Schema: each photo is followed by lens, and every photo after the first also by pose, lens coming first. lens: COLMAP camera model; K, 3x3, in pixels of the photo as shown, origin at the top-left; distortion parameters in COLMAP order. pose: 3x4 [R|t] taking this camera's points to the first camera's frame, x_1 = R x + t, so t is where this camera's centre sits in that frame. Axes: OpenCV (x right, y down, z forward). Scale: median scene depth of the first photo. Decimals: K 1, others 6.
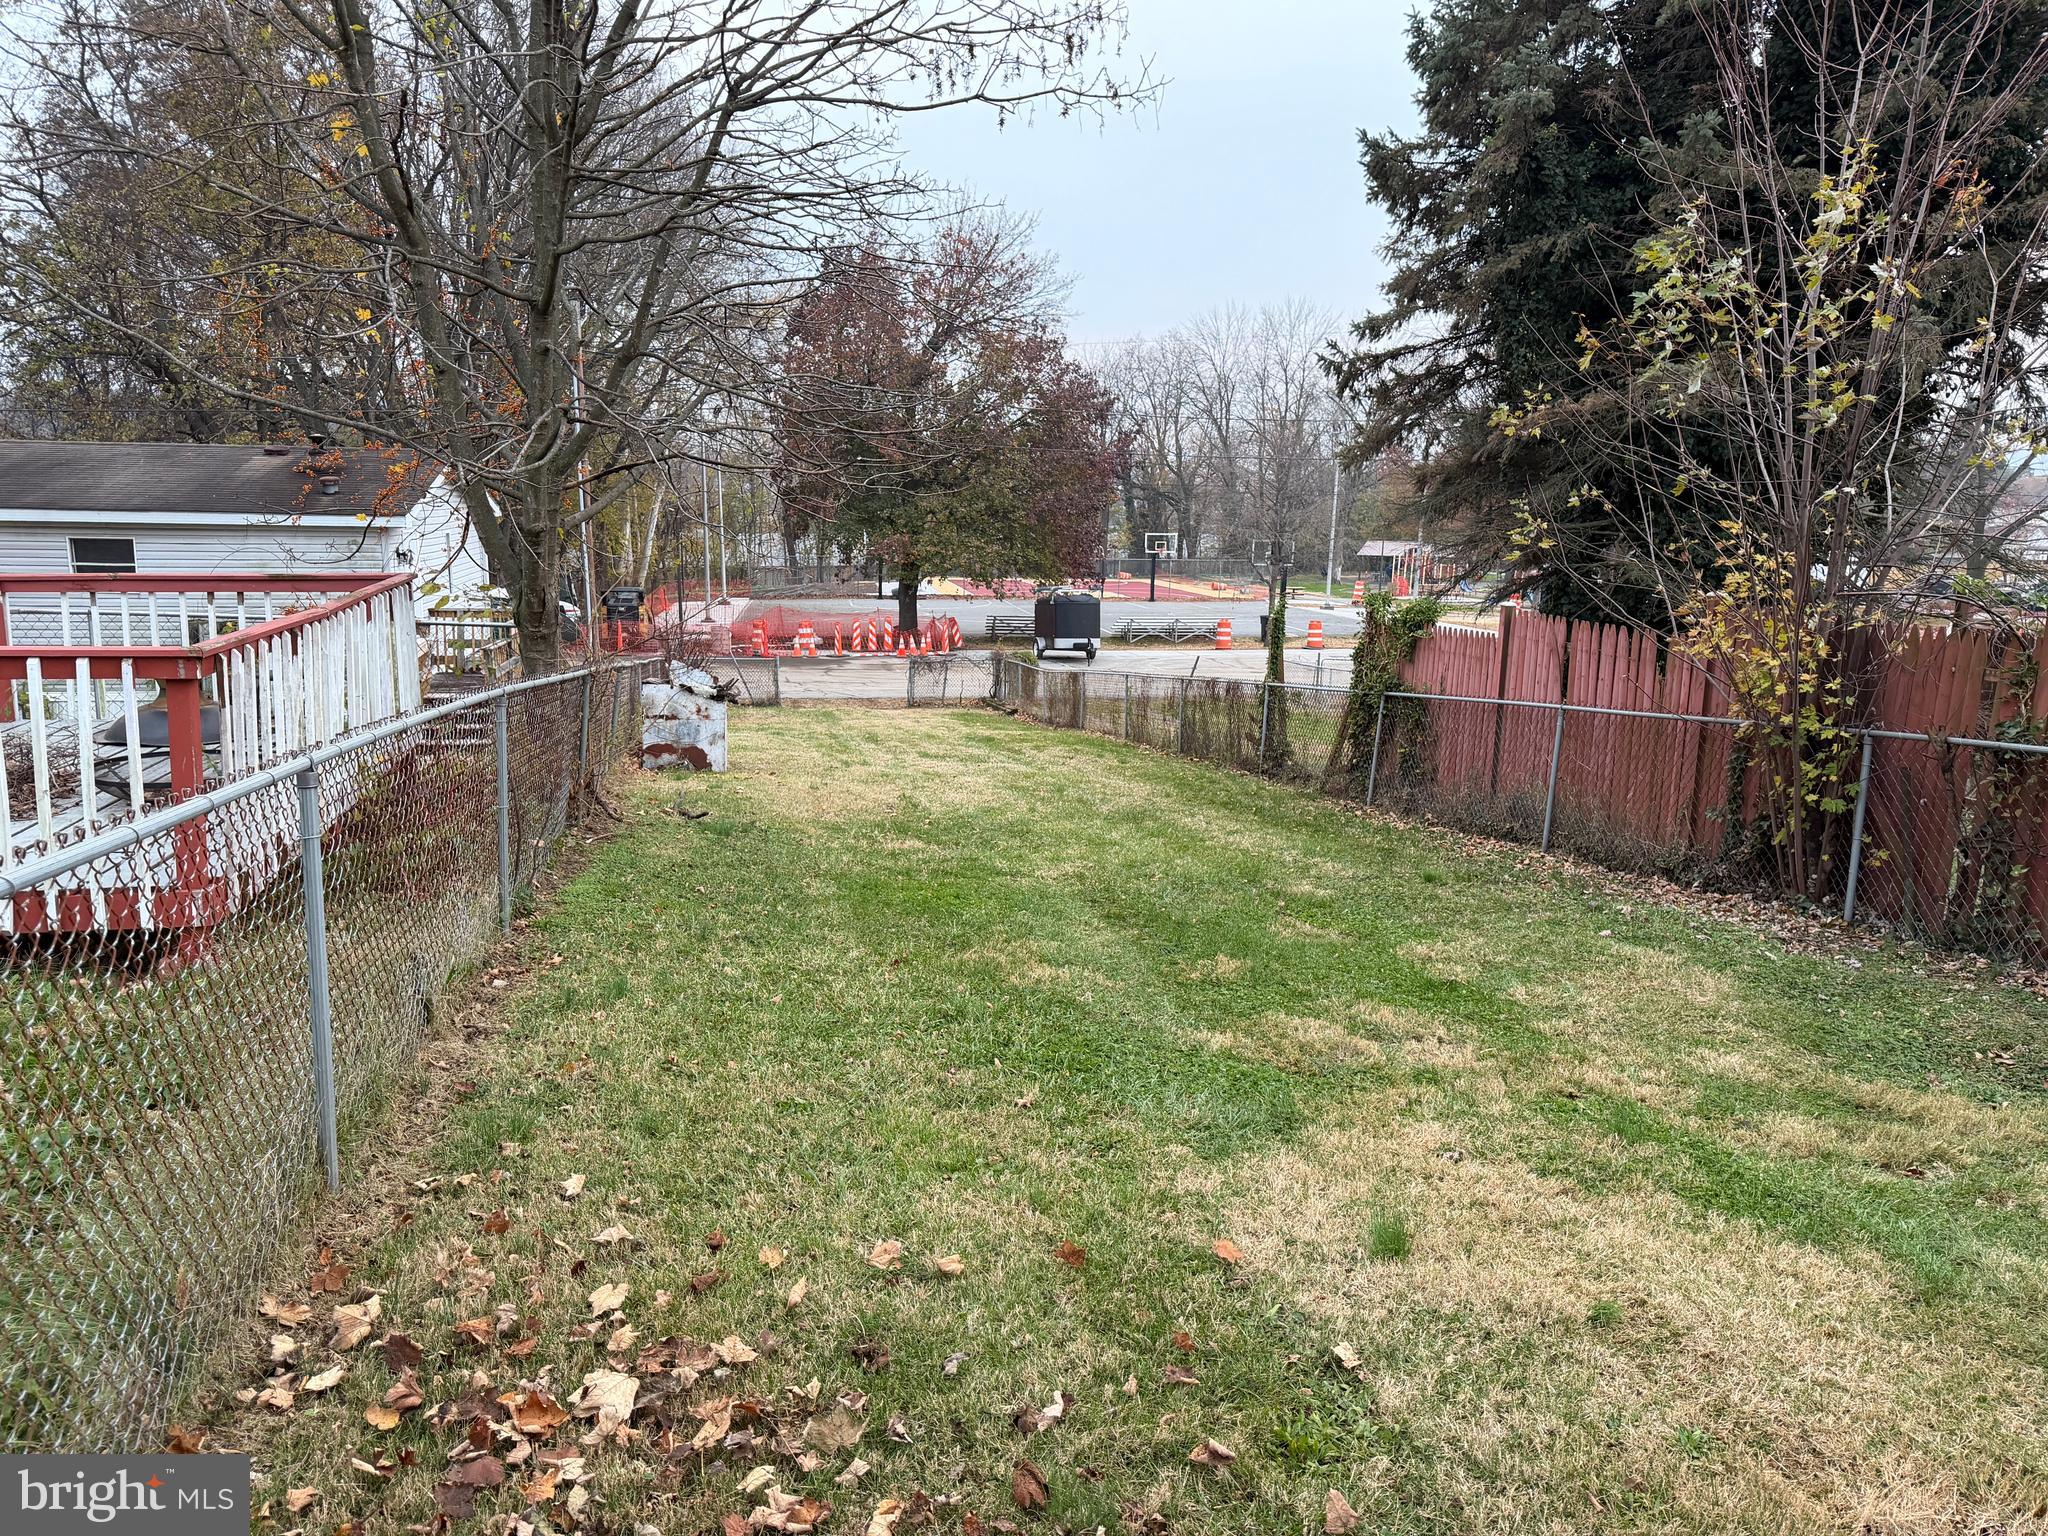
lens RADIAL K [[1434.6, 0, 1019.7], [0, 1434.6, 777.5], [0, 0, 1]] dist [0.150244, -0.273096]
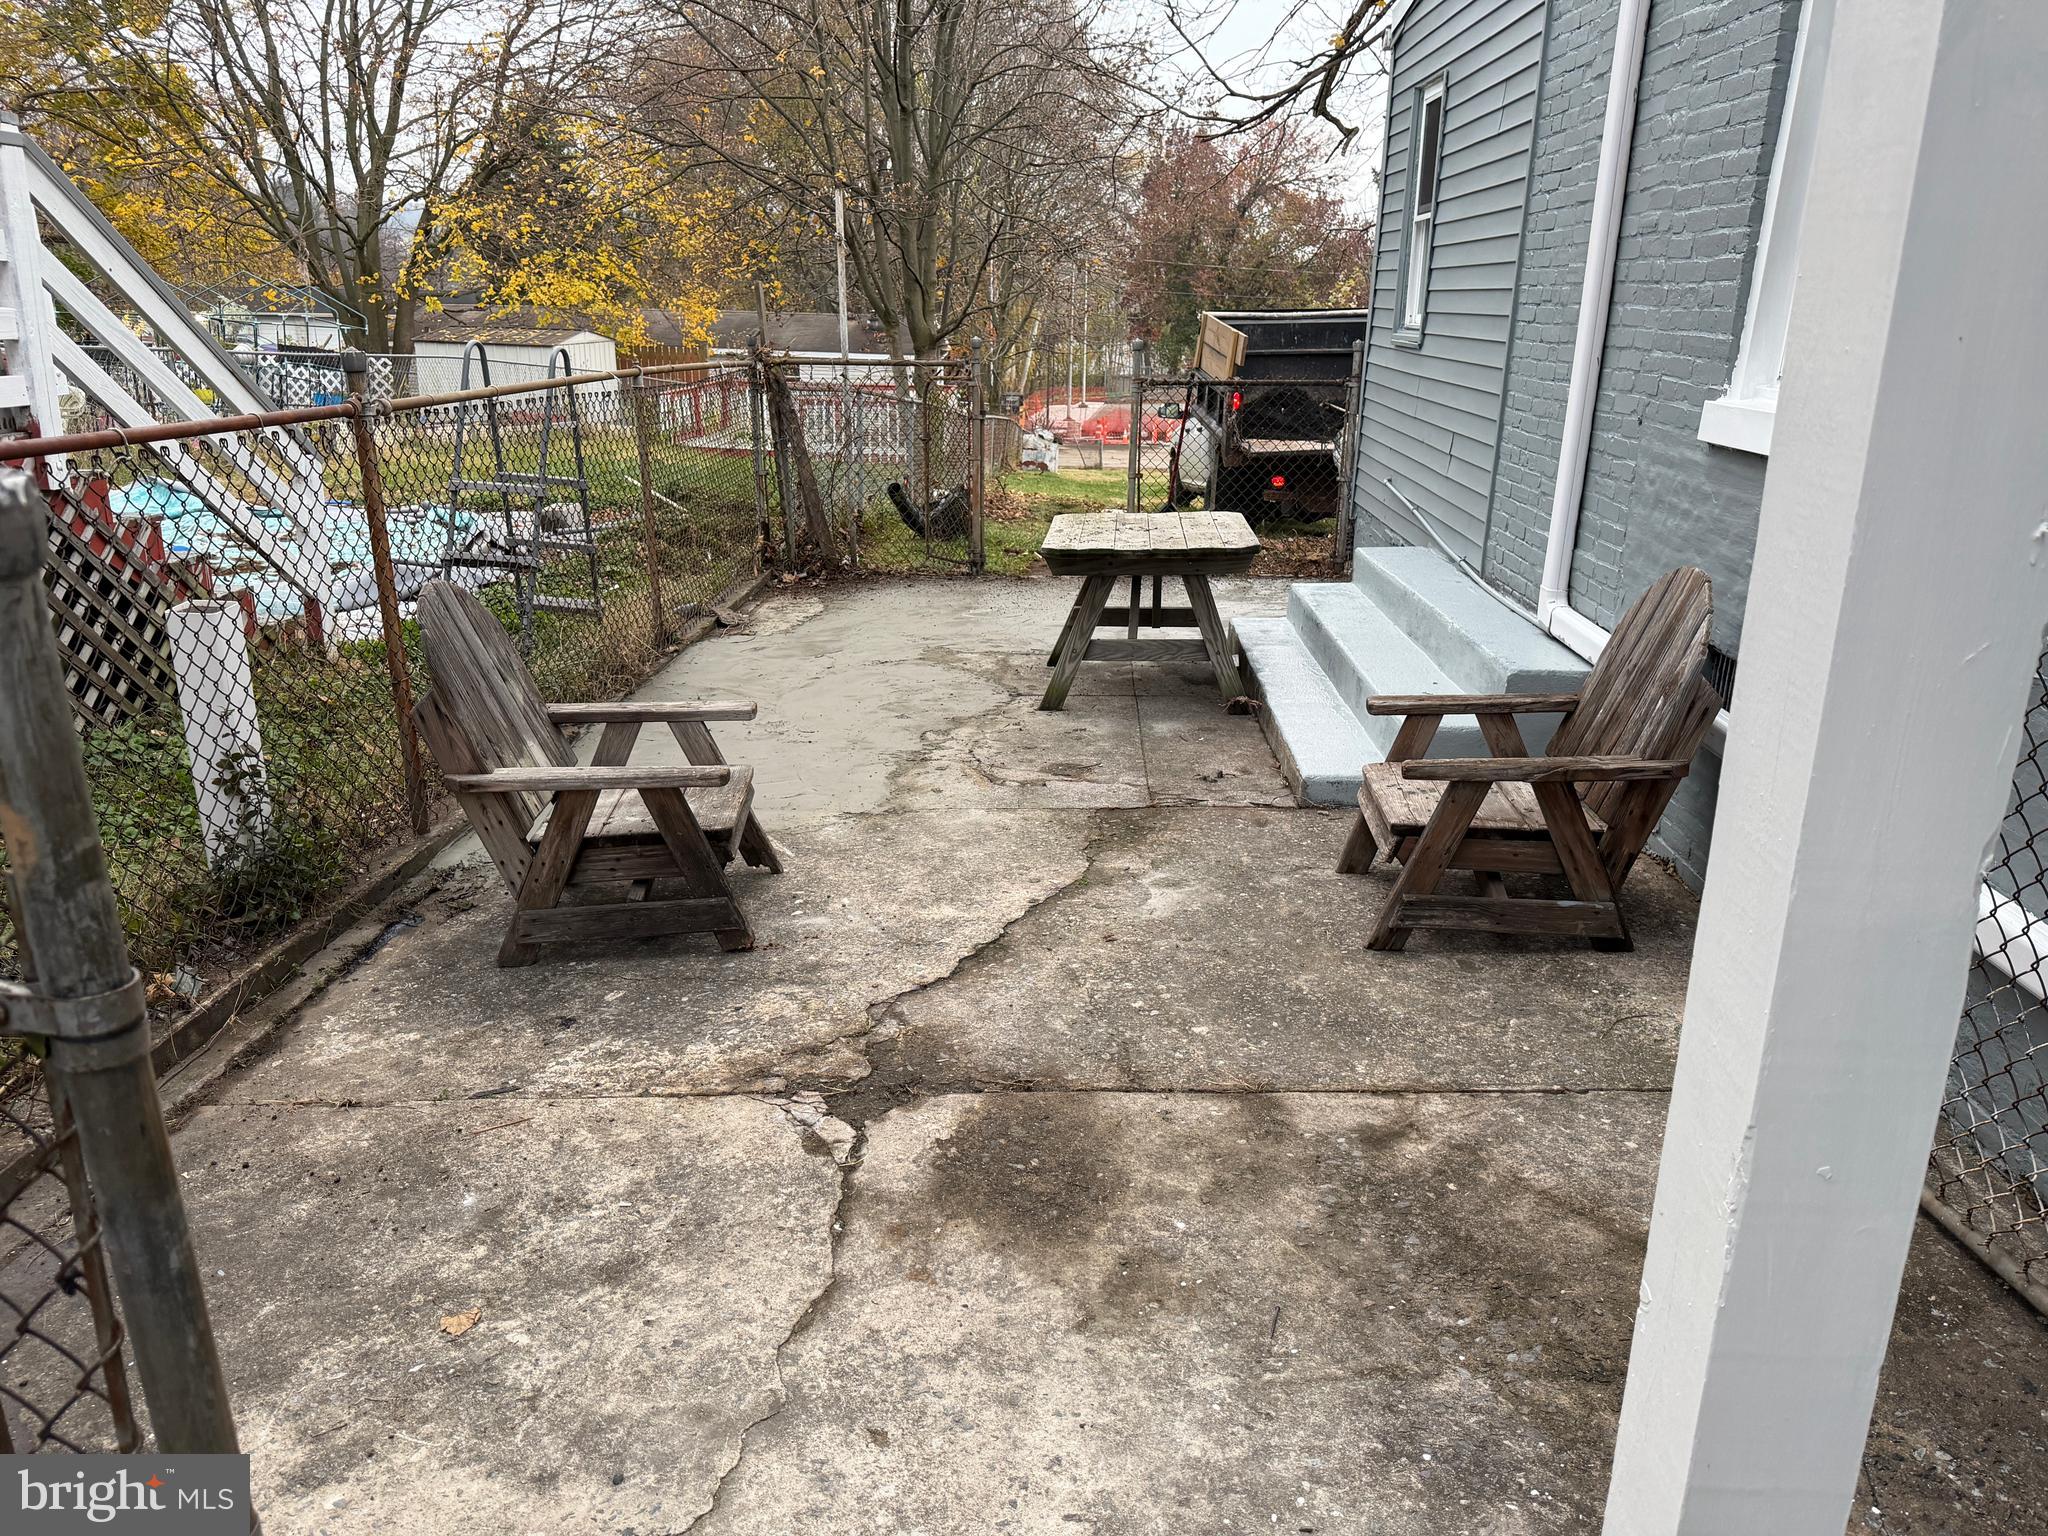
lens RADIAL K [[1434.6, 0, 1019.7], [0, 1434.6, 777.5], [0, 0, 1]] dist [0.150244, -0.273096]
pose [[0.968370, 0.080268, -0.236254, 0.089224], [-0.049702, 0.989922, 0.132605, 0.047154], [0.244517, -0.116668, 0.962601, -0.355524]]
